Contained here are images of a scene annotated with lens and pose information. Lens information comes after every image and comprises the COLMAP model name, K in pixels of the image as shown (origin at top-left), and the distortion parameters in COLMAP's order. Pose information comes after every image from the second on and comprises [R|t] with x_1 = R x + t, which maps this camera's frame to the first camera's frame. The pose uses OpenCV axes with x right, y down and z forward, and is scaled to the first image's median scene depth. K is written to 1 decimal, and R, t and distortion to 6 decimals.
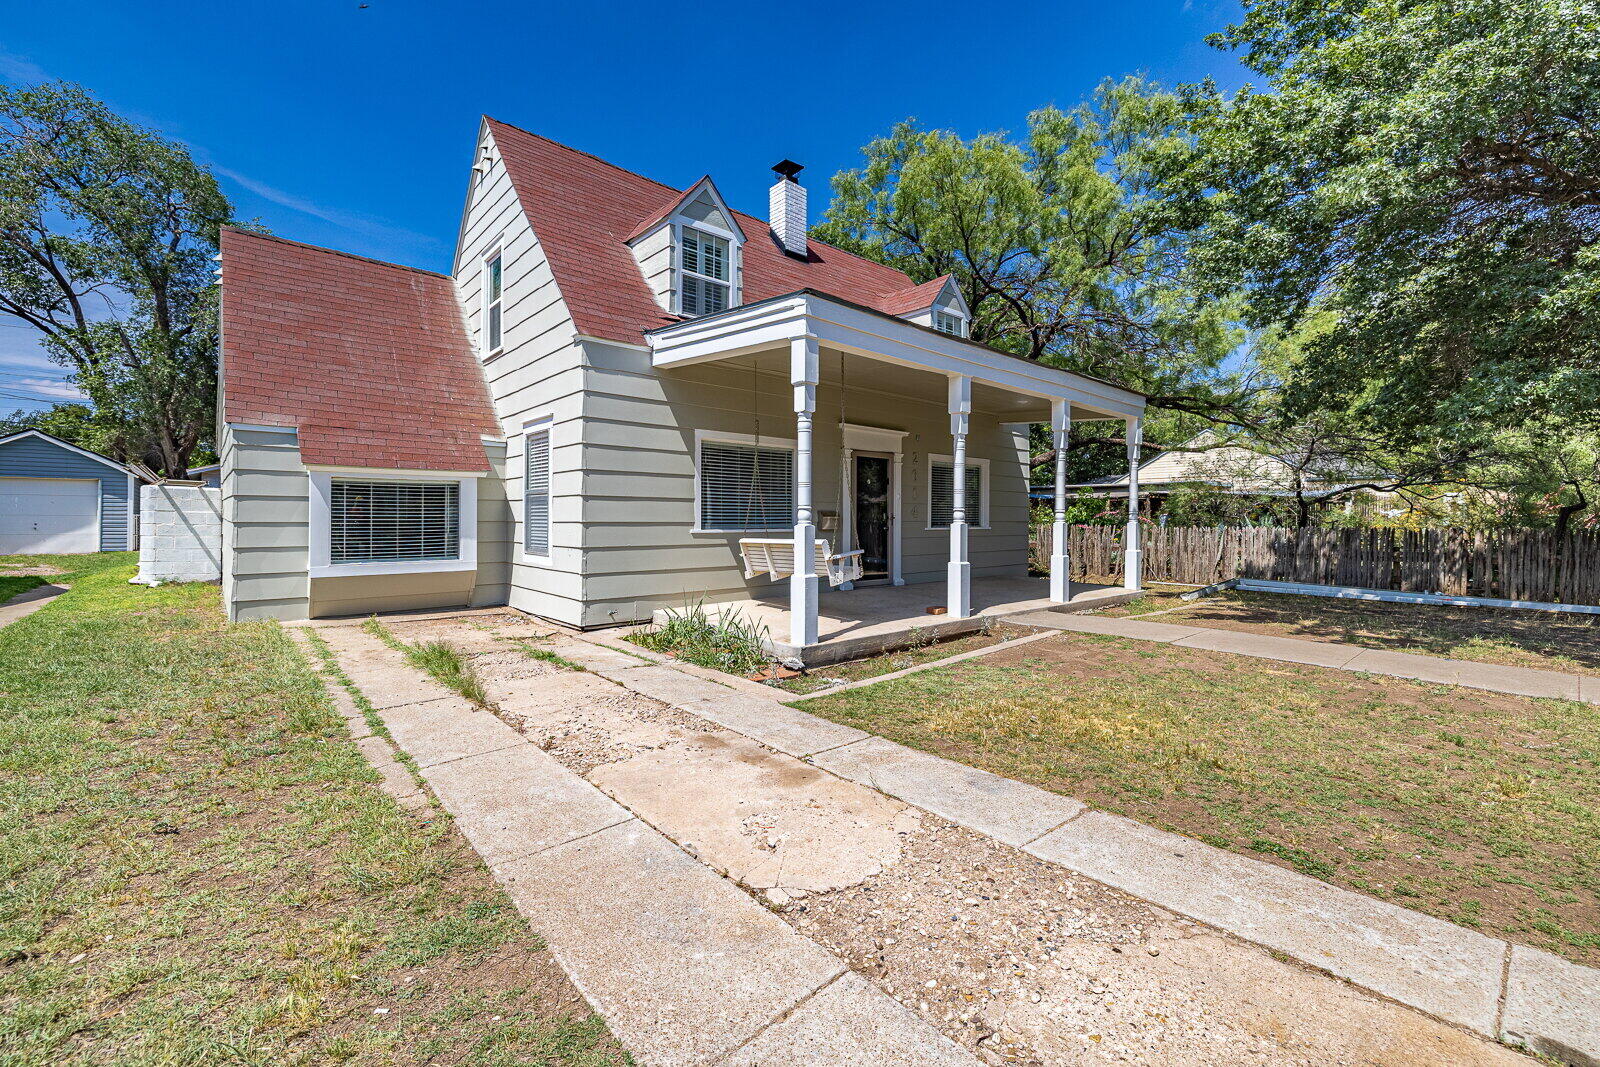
lens RADIAL K [[677.9, 0, 797.5], [0, 677.9, 524.7], [0, 0, 1]] dist [0.000742, 0.000281]
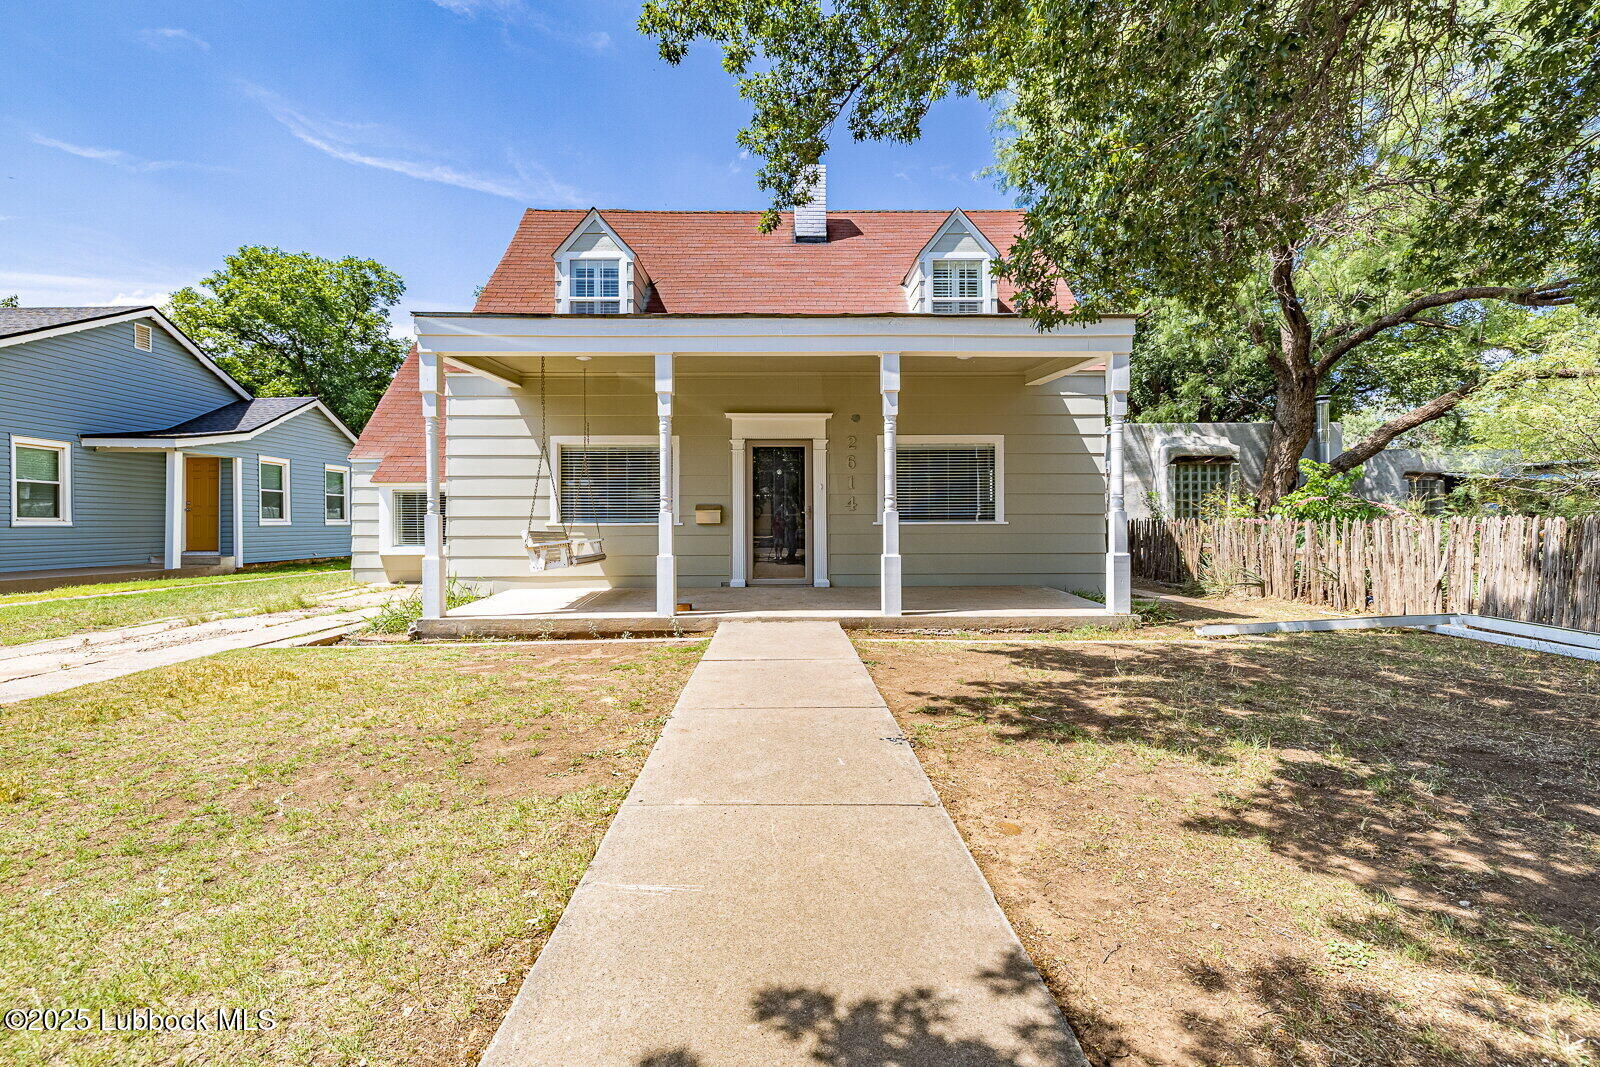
lens RADIAL K [[677.9, 0, 789.8], [0, 677.9, 526.0], [0, 0, 1]] dist [0.000742, 0.000281]
pose [[0.757346, -0.003981, -0.653002, 0.759332], [-0.000014, 0.999981, -0.006114, 0.015411], [0.653014, 0.004640, 0.757332, 0.329289]]
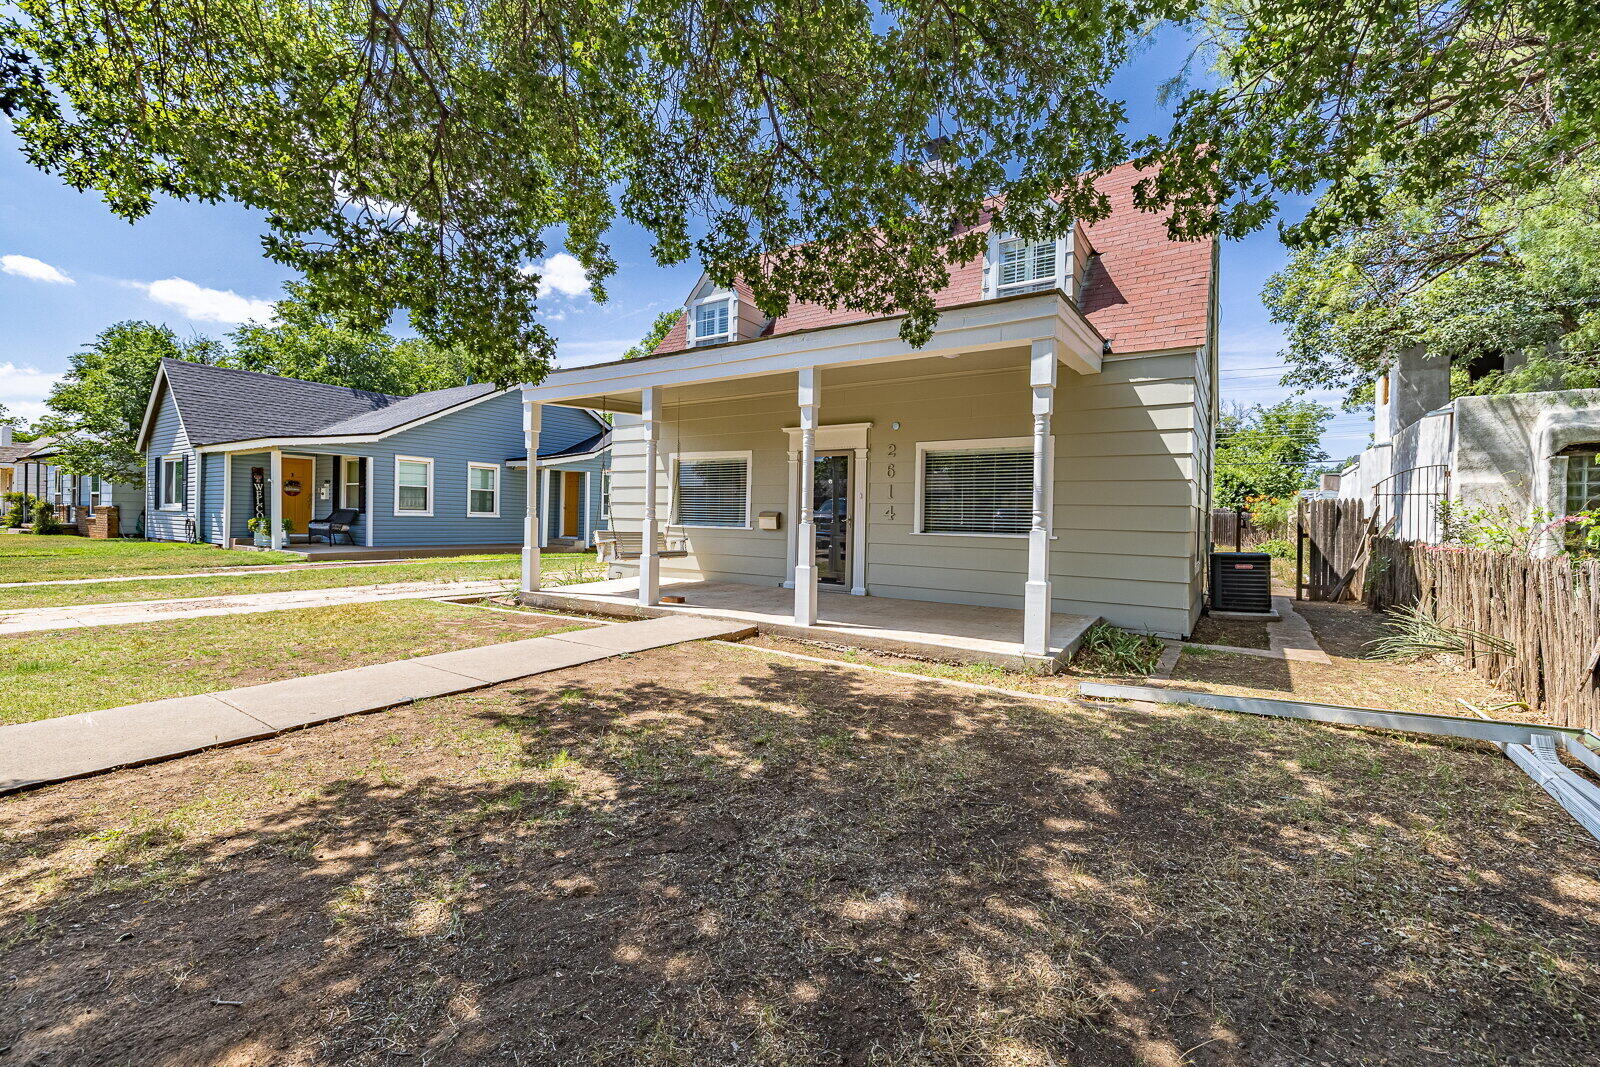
lens RADIAL K [[677.9, 0, 798.2], [0, 677.9, 525.4], [0, 0, 1]] dist [0.000742, 0.000281]
pose [[0.258614, 0.012564, -0.965899, 1.080183], [-0.030367, 0.999527, 0.004870, -0.005462], [0.965503, 0.028072, 0.258873, 0.751142]]
